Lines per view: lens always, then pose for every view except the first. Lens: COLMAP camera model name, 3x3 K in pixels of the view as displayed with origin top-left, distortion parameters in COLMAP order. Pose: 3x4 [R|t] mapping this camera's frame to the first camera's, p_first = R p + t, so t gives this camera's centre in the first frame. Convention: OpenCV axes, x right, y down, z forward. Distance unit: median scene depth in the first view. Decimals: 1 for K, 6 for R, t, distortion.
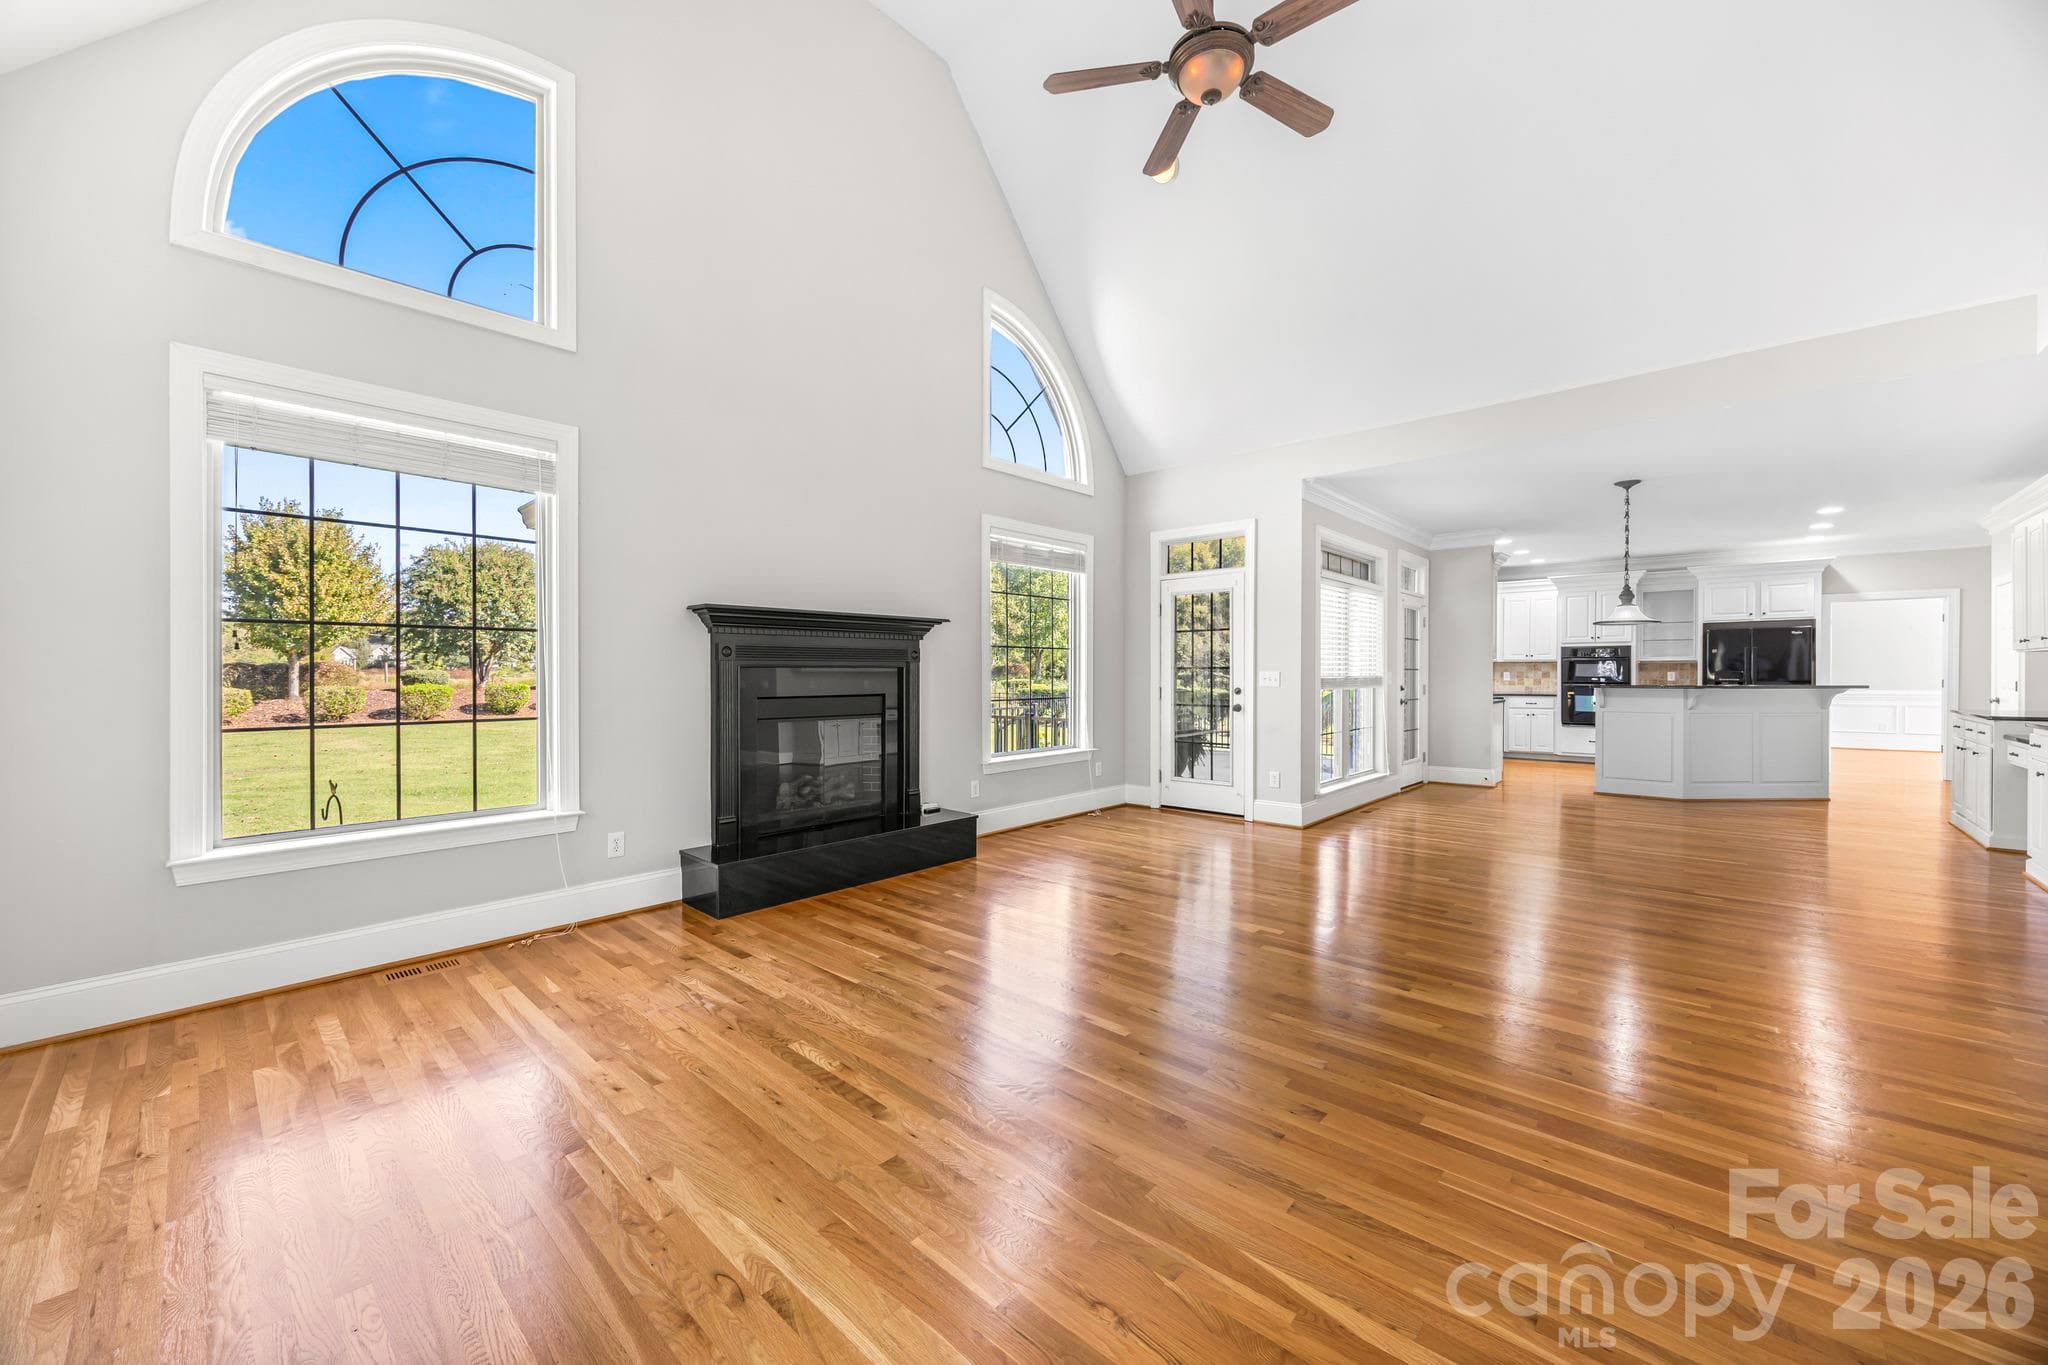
lens RADIAL K [[778.8, 0, 1020.4], [0, 778.8, 679.2], [0, 0, 1]] dist [-0.001214, -0.000062]
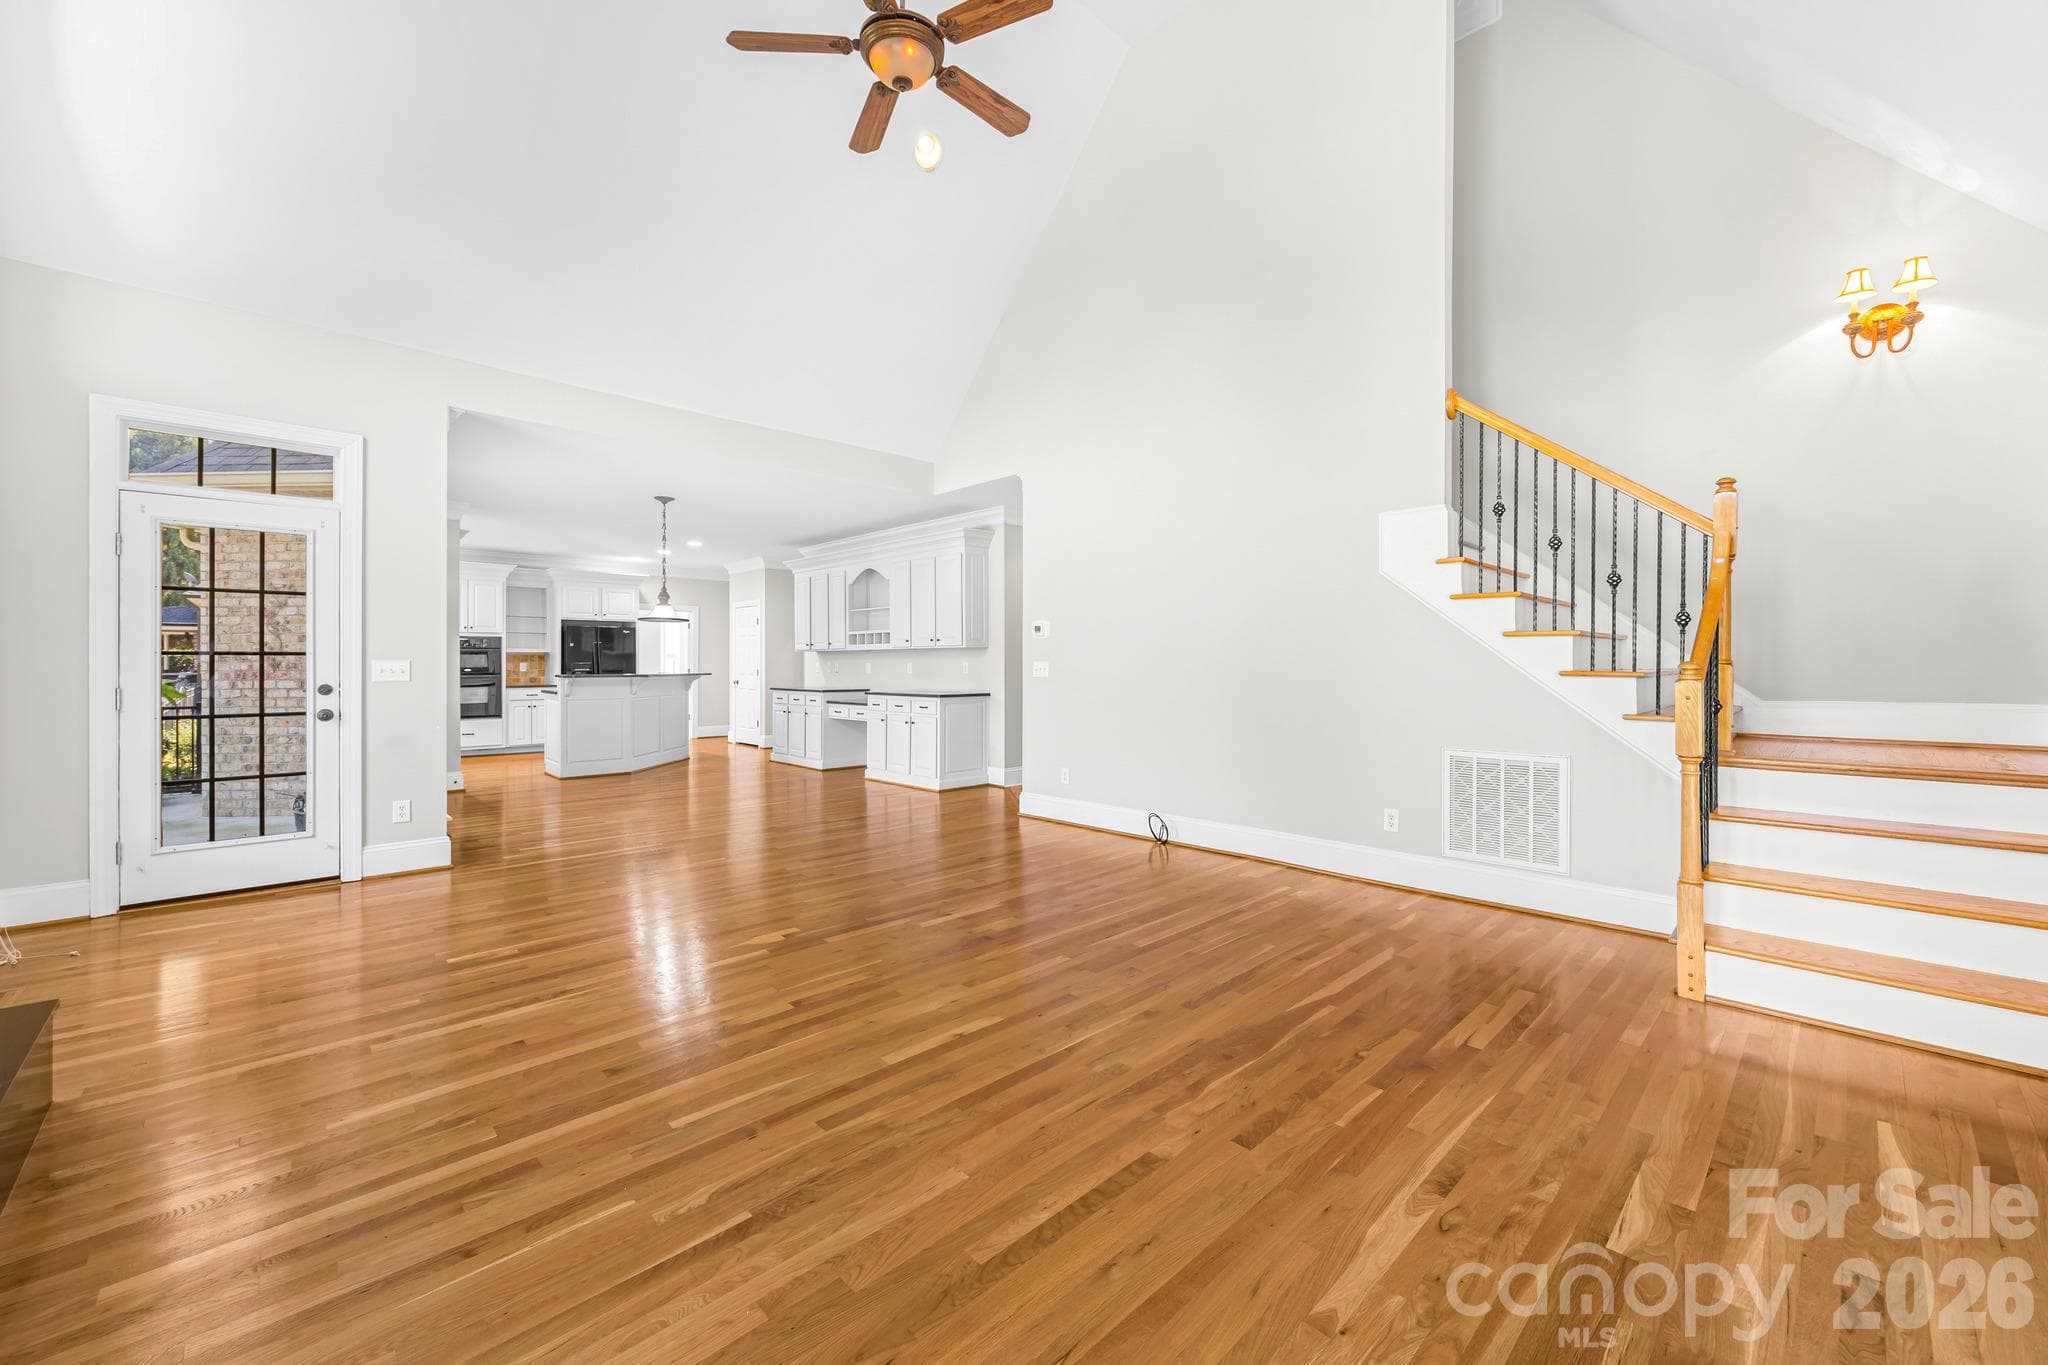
lens RADIAL K [[821.8, 0, 1029.5], [0, 821.8, 659.9], [0, 0, 1]] dist [-0.002319, -0.000128]
pose [[0.049643, 0.007015, 0.998742, -0.382136], [0.007690, 0.999943, -0.007406, 0.000180], [-0.998737, 0.008048, 0.049587, 0.373981]]
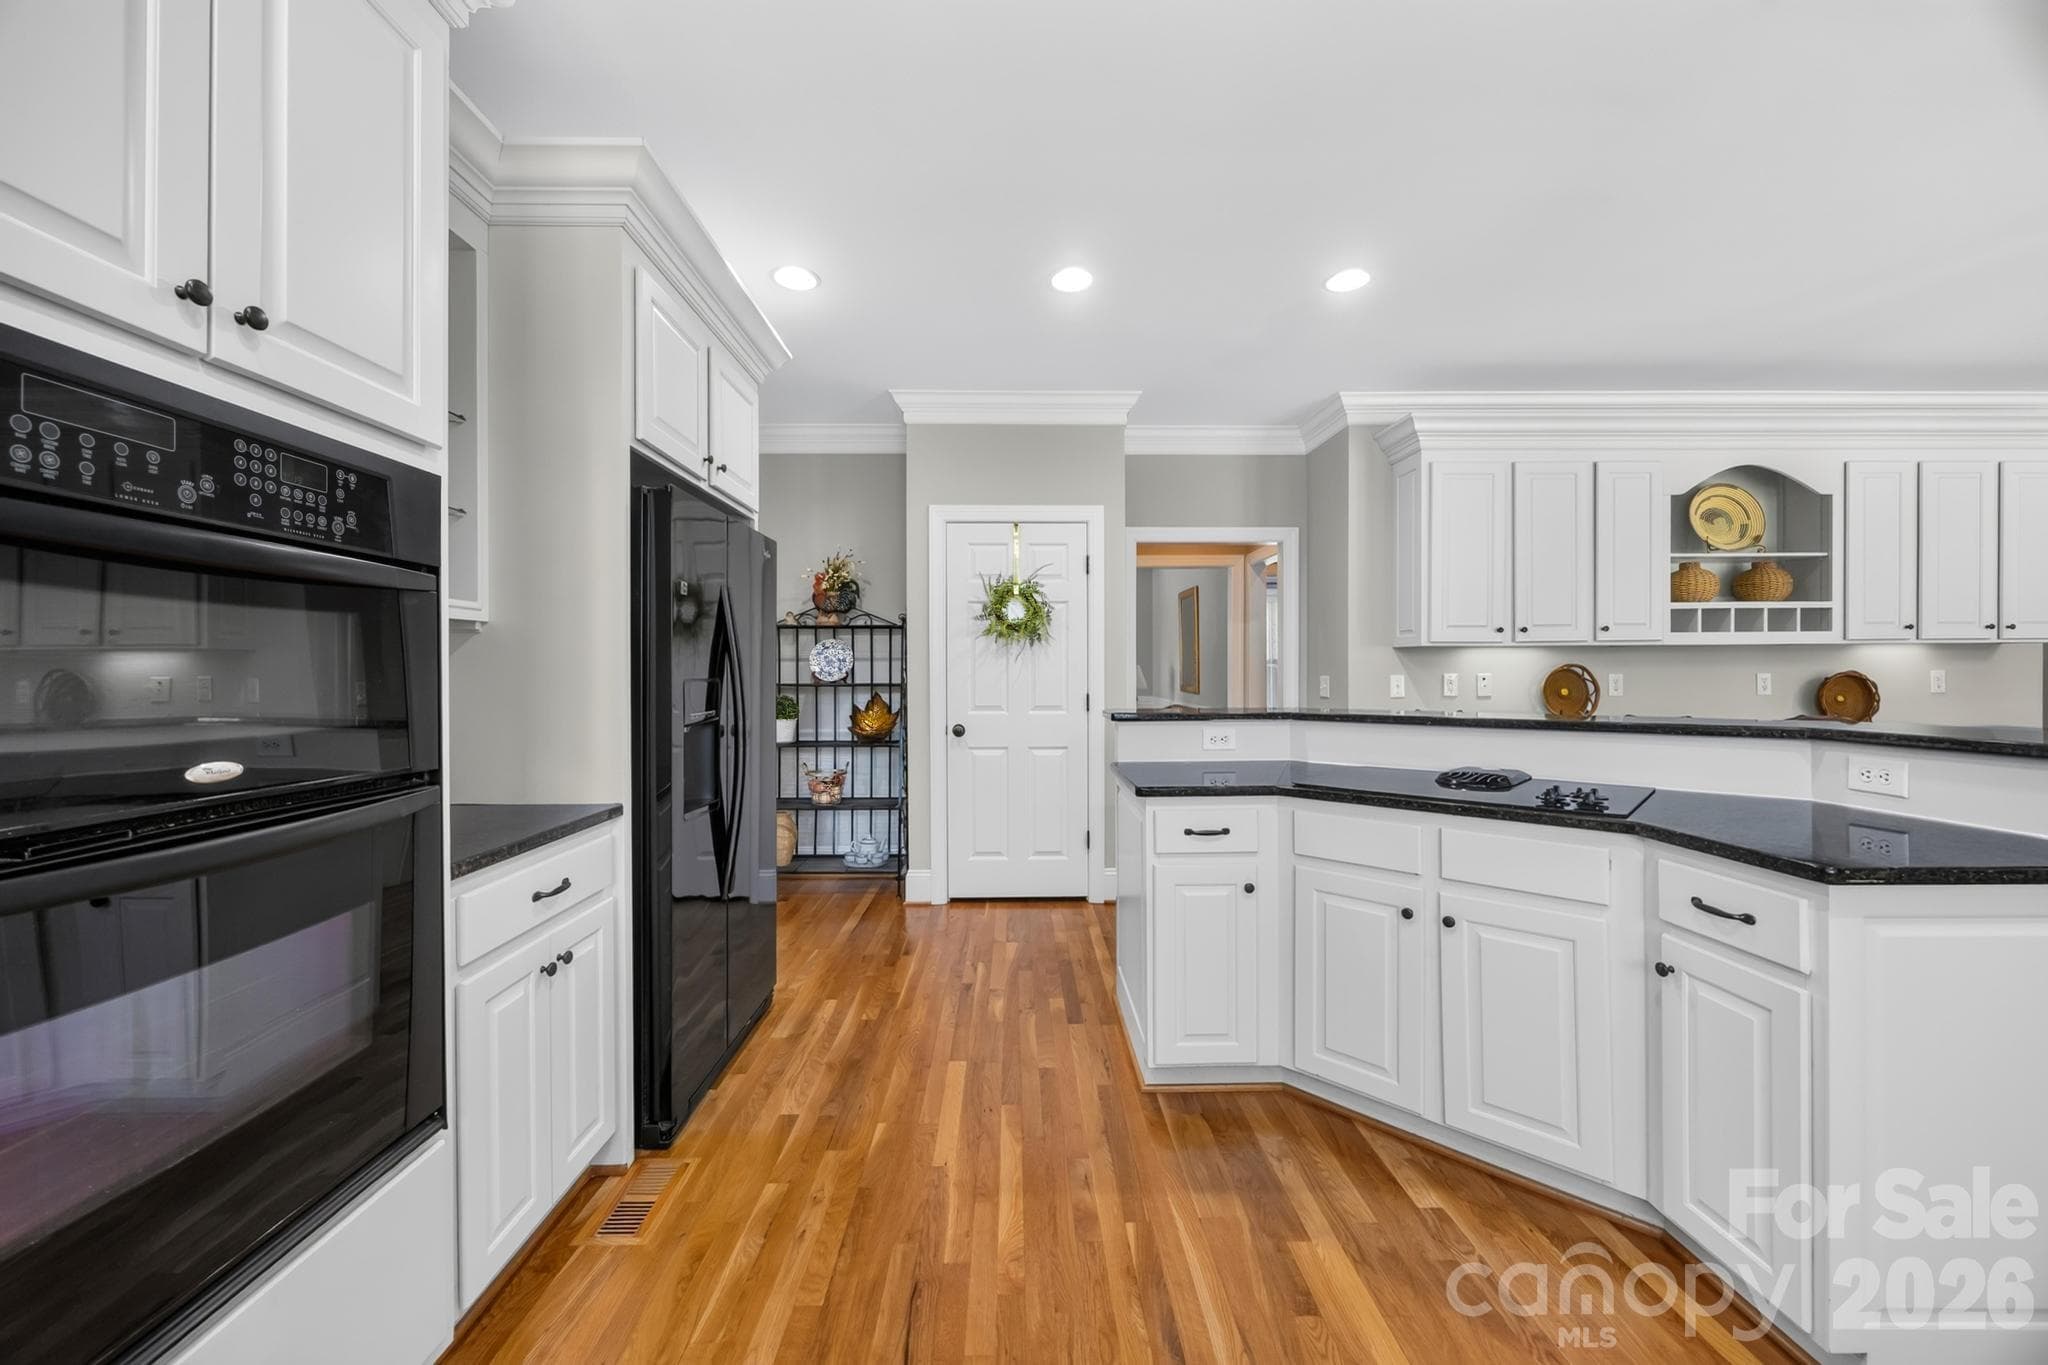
lens RADIAL K [[790.0, 0, 1010.6], [0, 790.0, 683.2], [0, 0, 1]] dist [-0.000729, 0.000036]
pose [[-0.698170, -0.002746, 0.715927, 0.919908], [0.012348, 0.999798, 0.015876, -0.015836], [-0.715826, 0.019924, -0.697995, 1.507498]]
